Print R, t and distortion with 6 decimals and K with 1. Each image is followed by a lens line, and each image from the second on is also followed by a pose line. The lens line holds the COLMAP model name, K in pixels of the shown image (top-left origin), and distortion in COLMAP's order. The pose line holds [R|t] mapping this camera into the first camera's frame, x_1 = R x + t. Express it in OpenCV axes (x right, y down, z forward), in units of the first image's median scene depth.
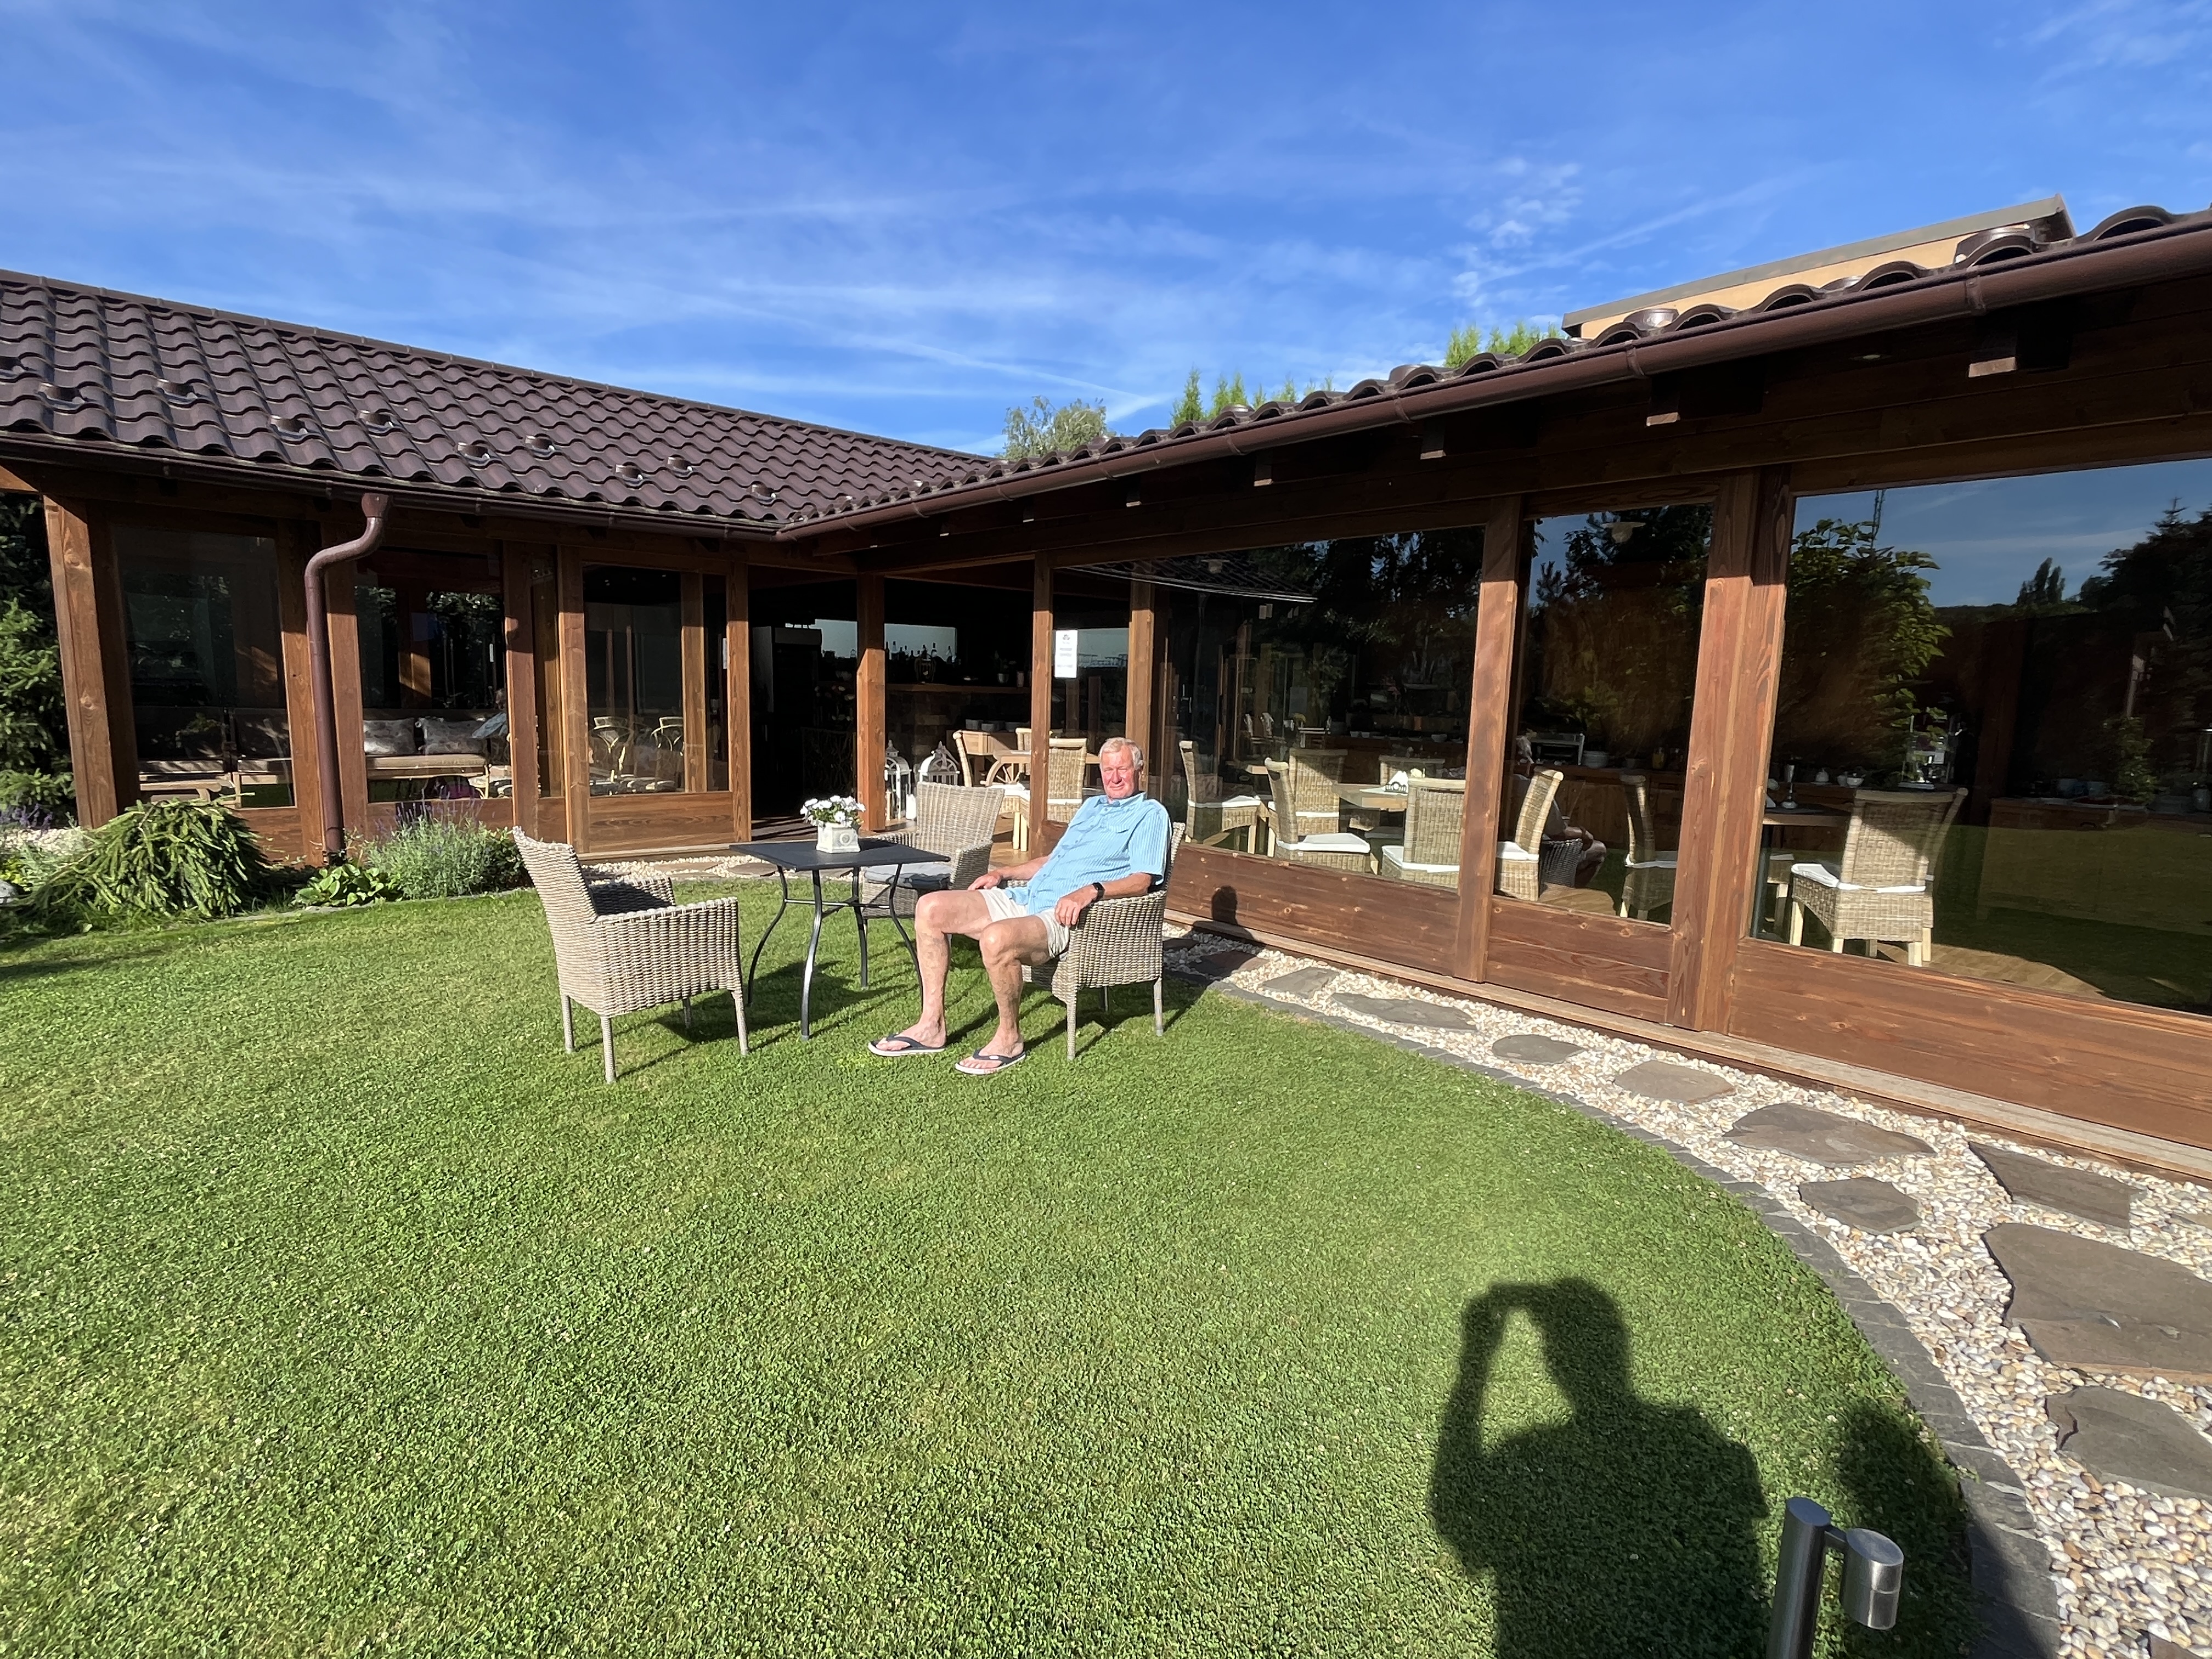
lens RADIAL K [[1105.4, 0, 1092.5], [0, 1105.4, 835.7], [0, 0, 1]] dist [-0.002491, -0.000565]
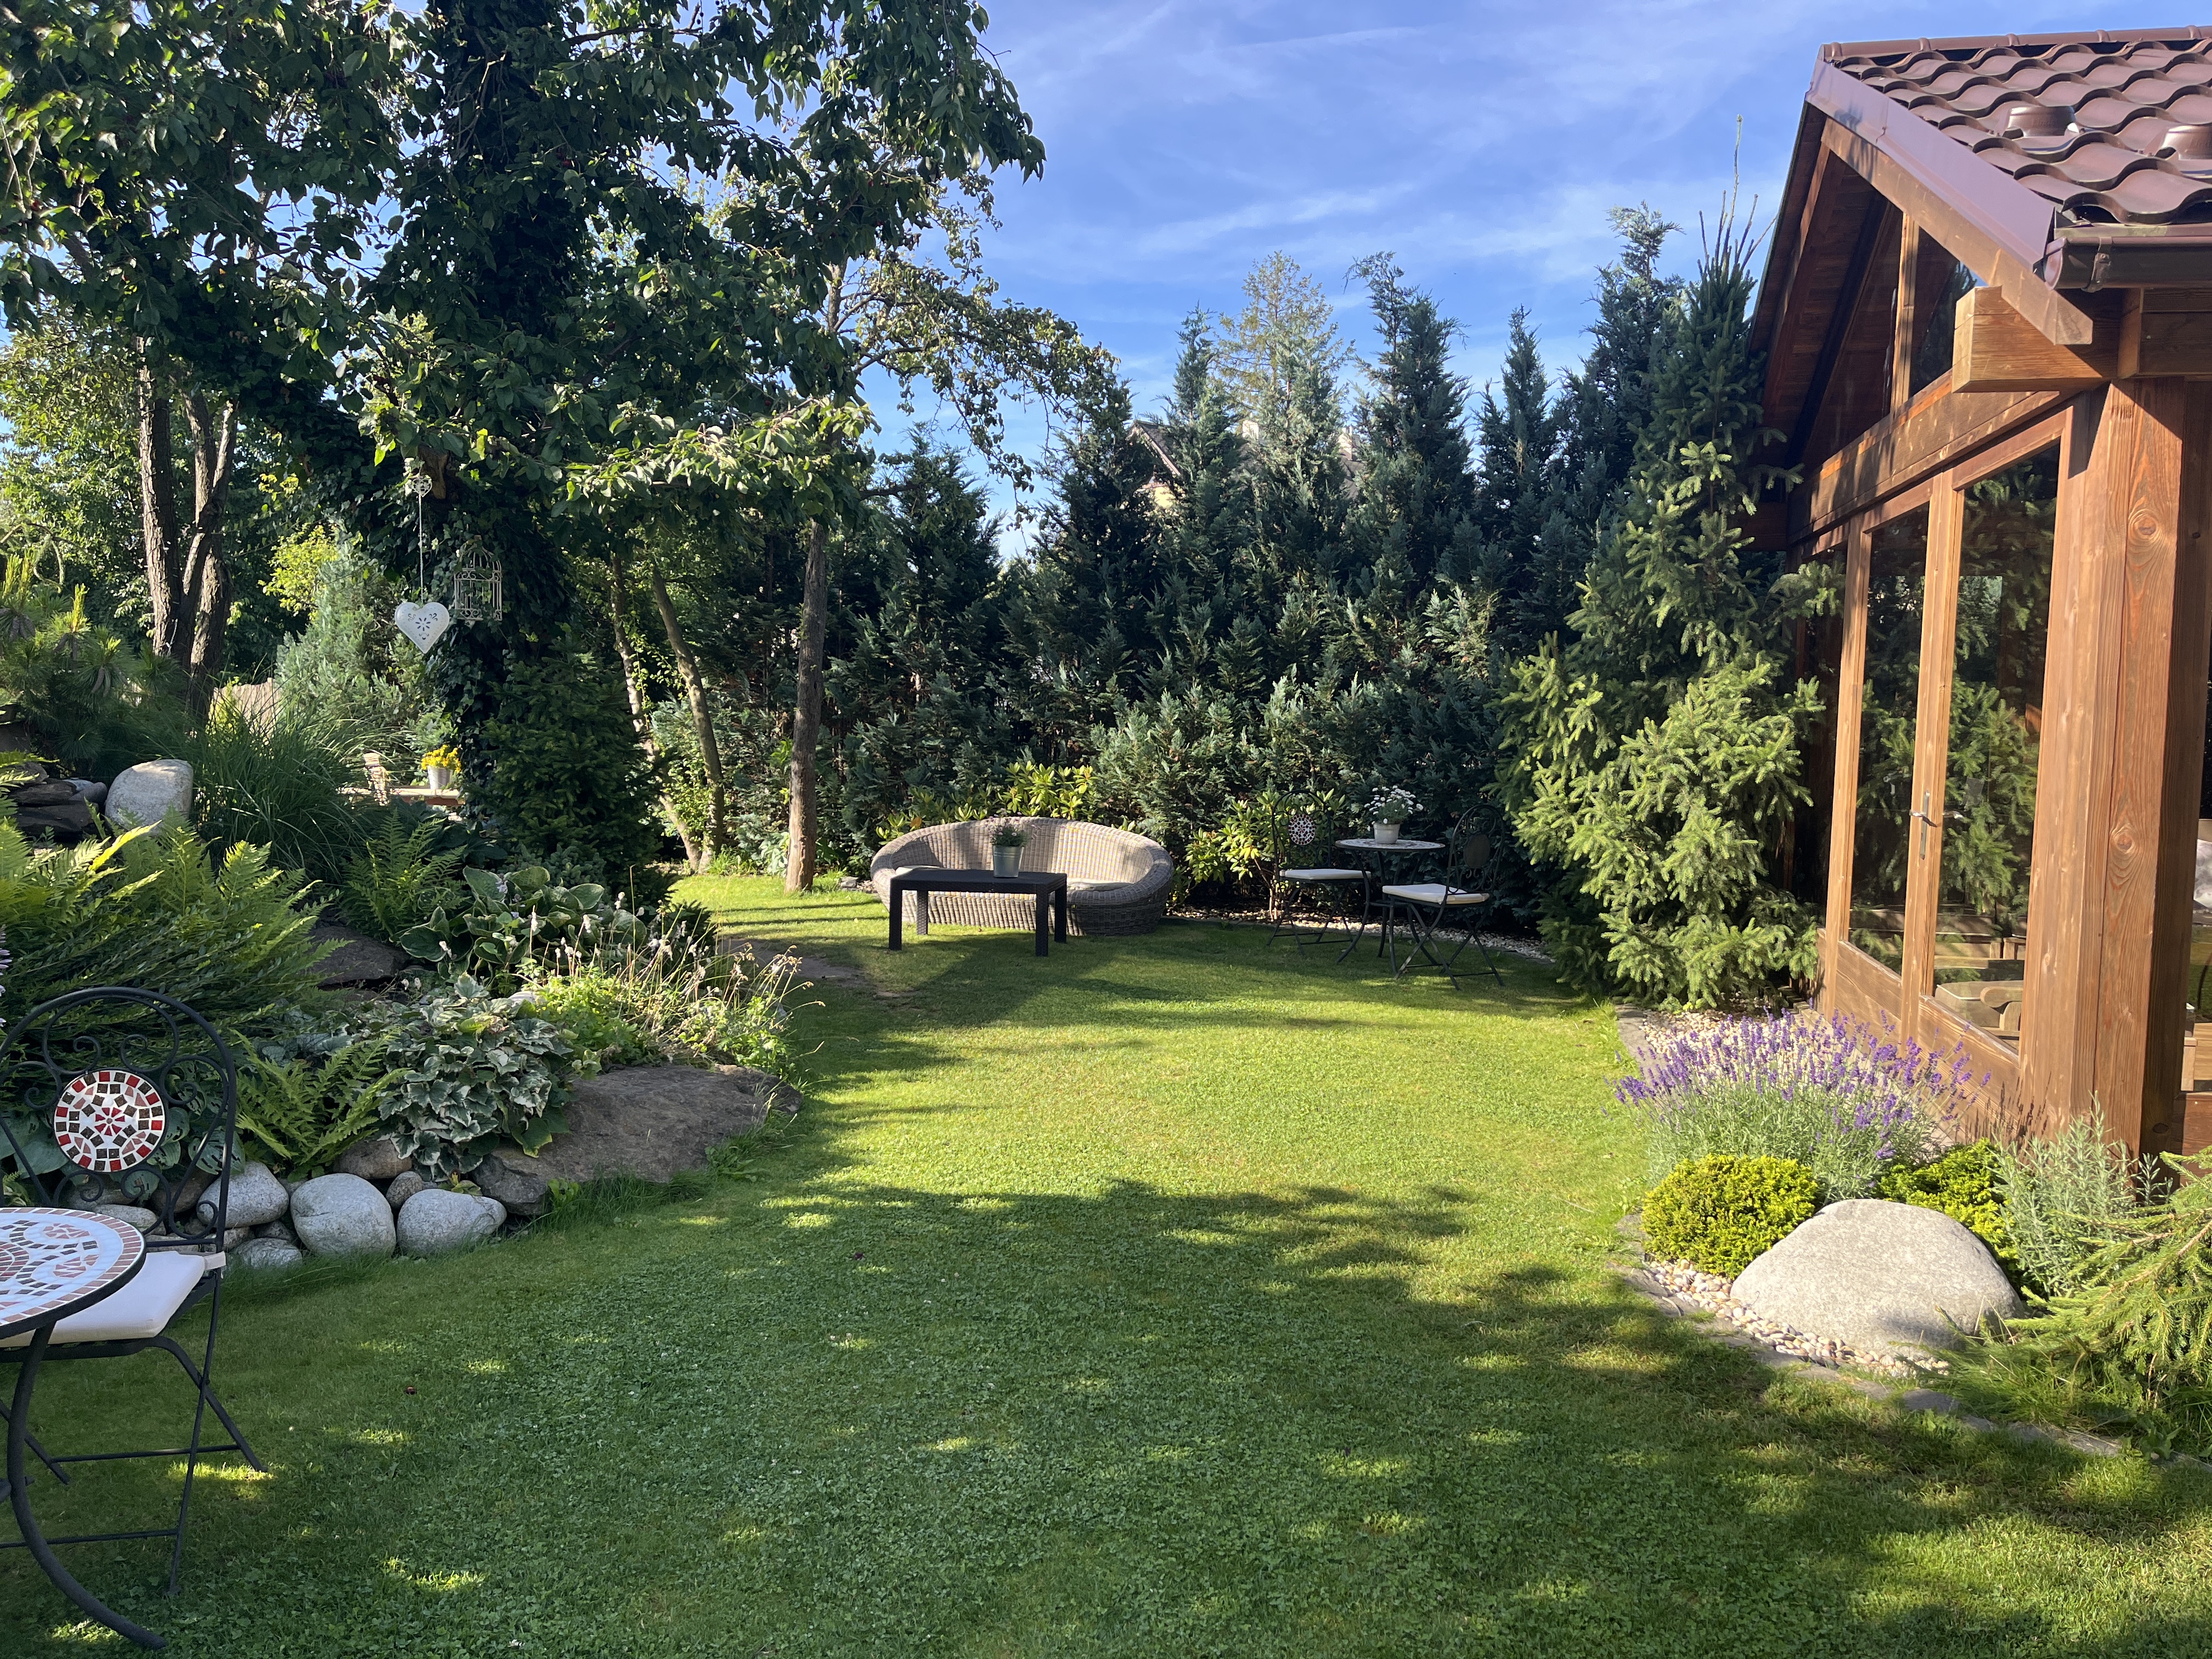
lens RADIAL K [[1675.2, 0, 1117.7], [0, 1675.2, 824.6], [0, 0, 1]] dist [0.058234, -0.098027]
pose [[0.596267, 0.035496, -0.802001, -0.740213], [-0.104043, 0.994013, -0.033359, -0.074383], [0.796016, 0.103333, 0.596390, 0.325197]]
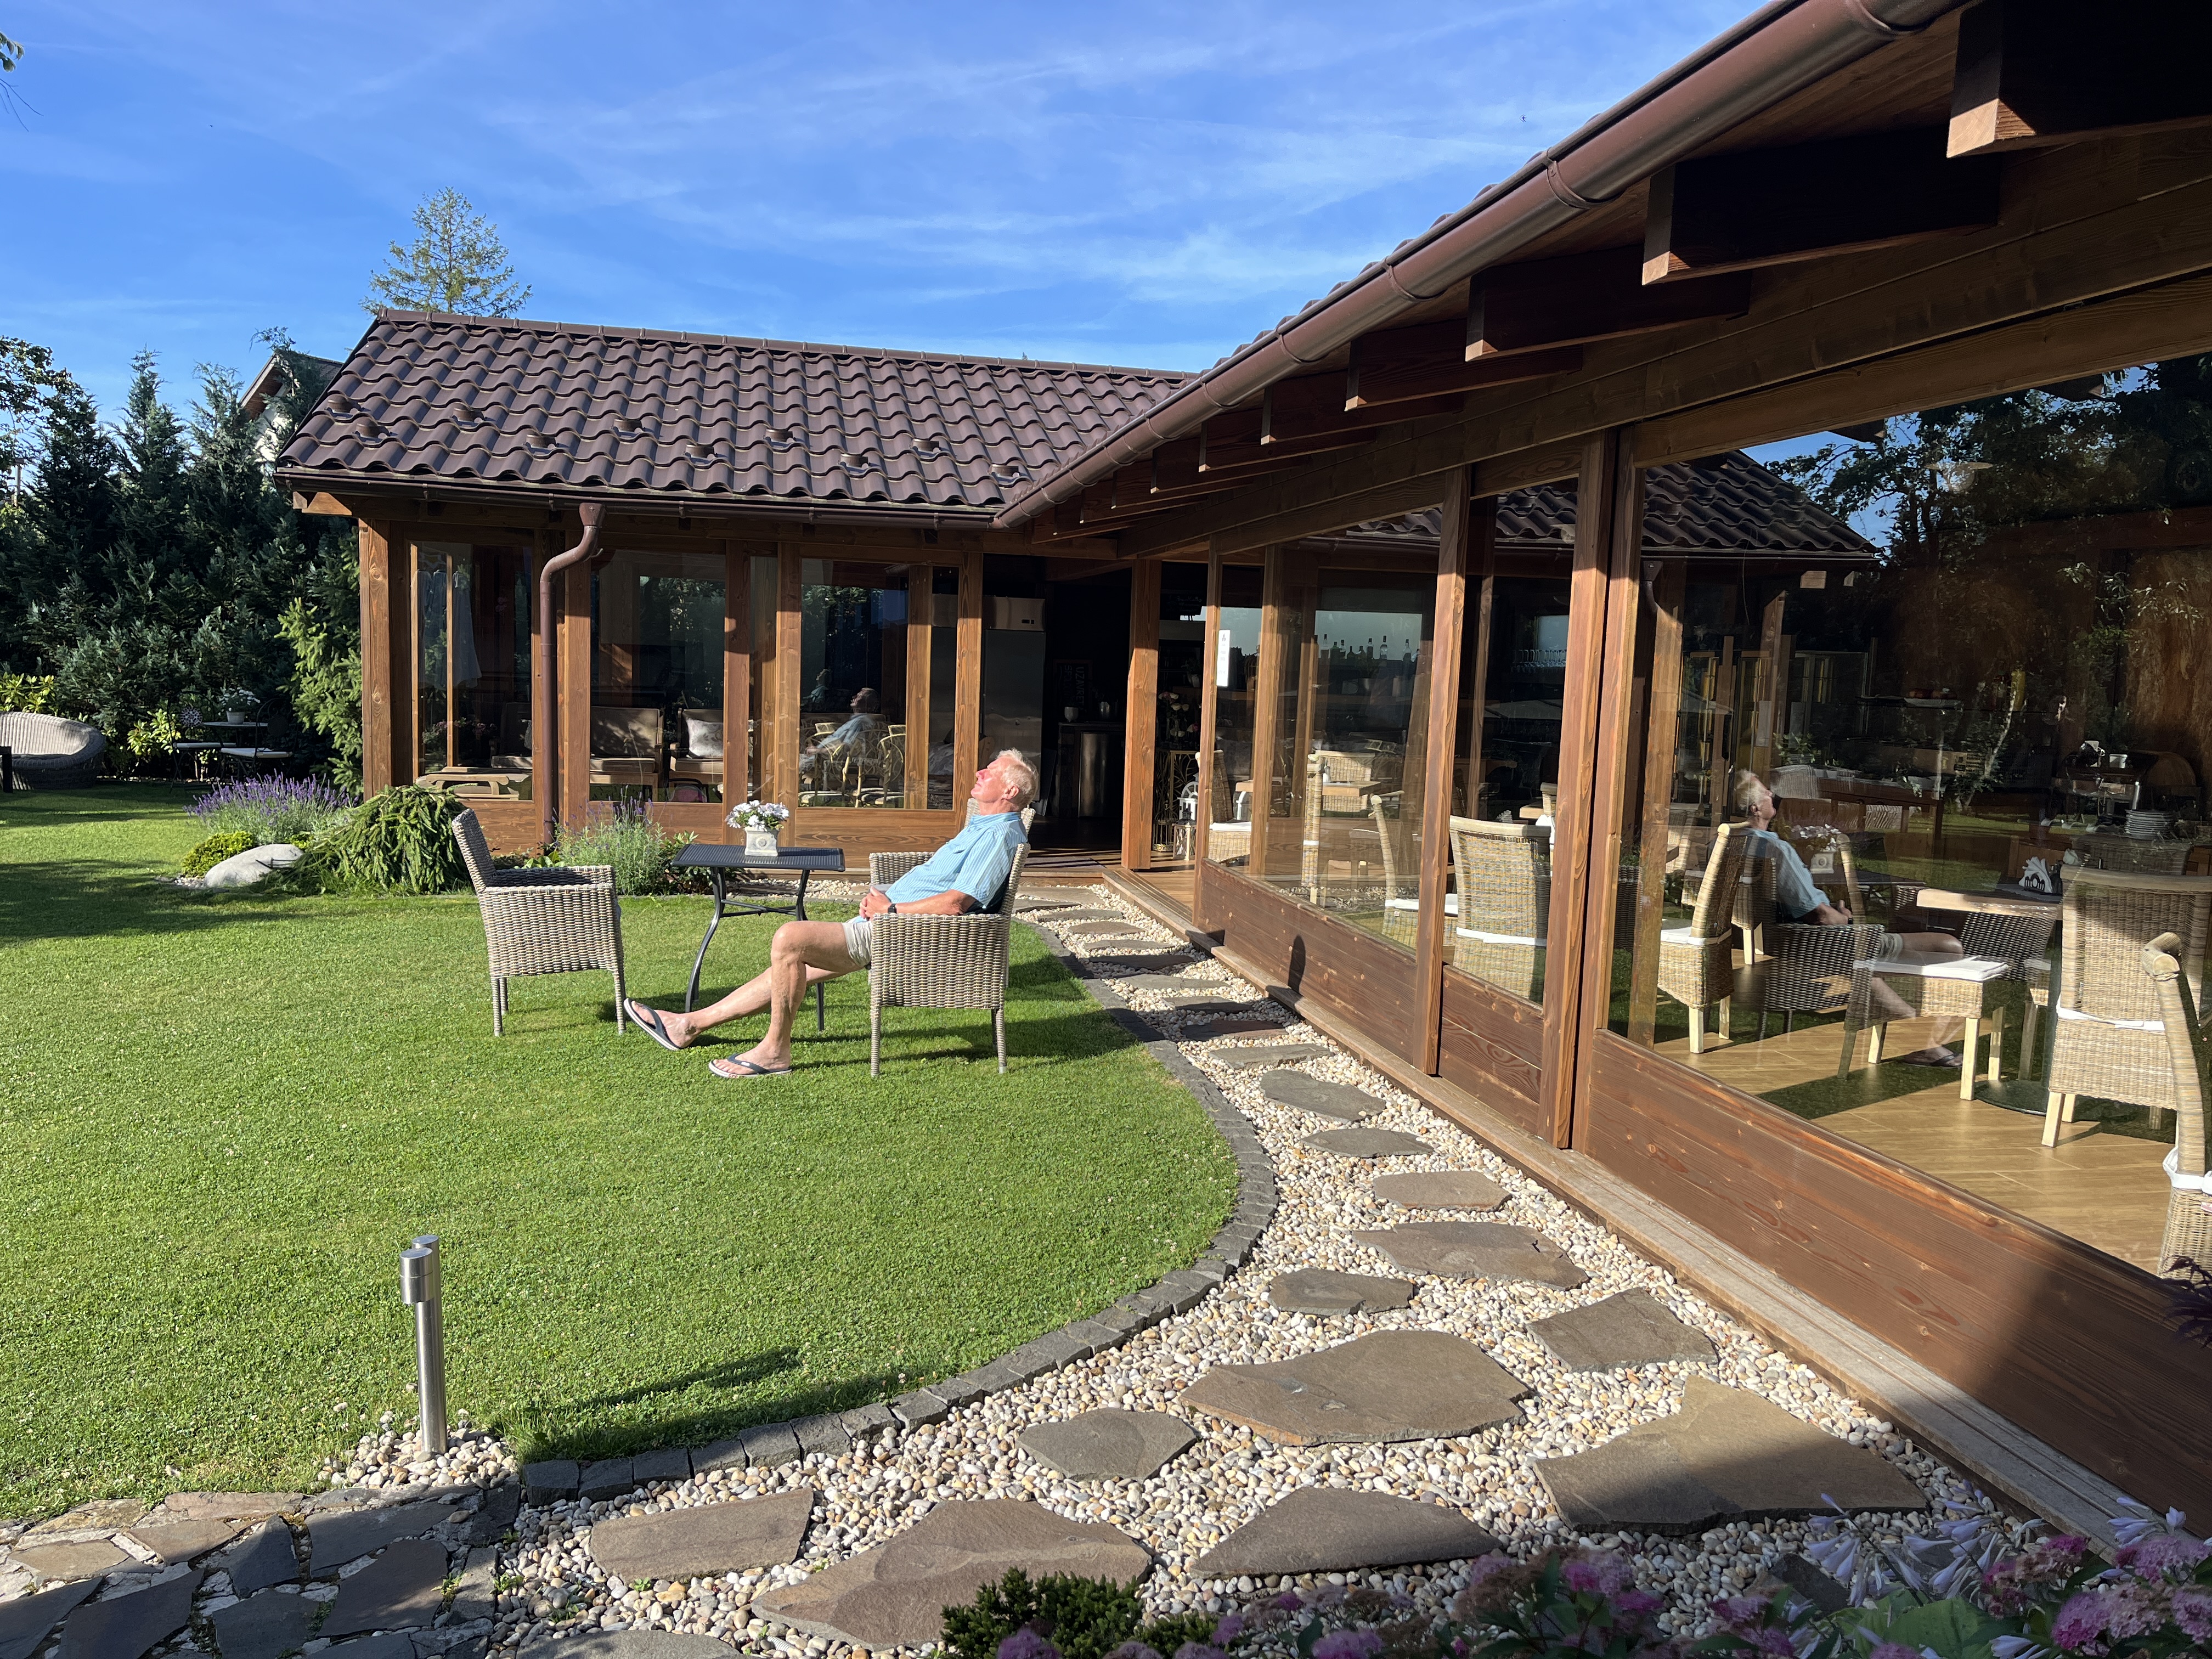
lens RADIAL K [[1675.2, 0, 1117.7], [0, 1675.2, 824.6], [0, 0, 1]] dist [0.058234, -0.098027]
pose [[0.874792, 0.050171, -0.481894, 0.717693], [-0.076894, 0.996394, -0.035852, 0.014600], [0.478358, 0.068418, 0.875496, -0.170778]]
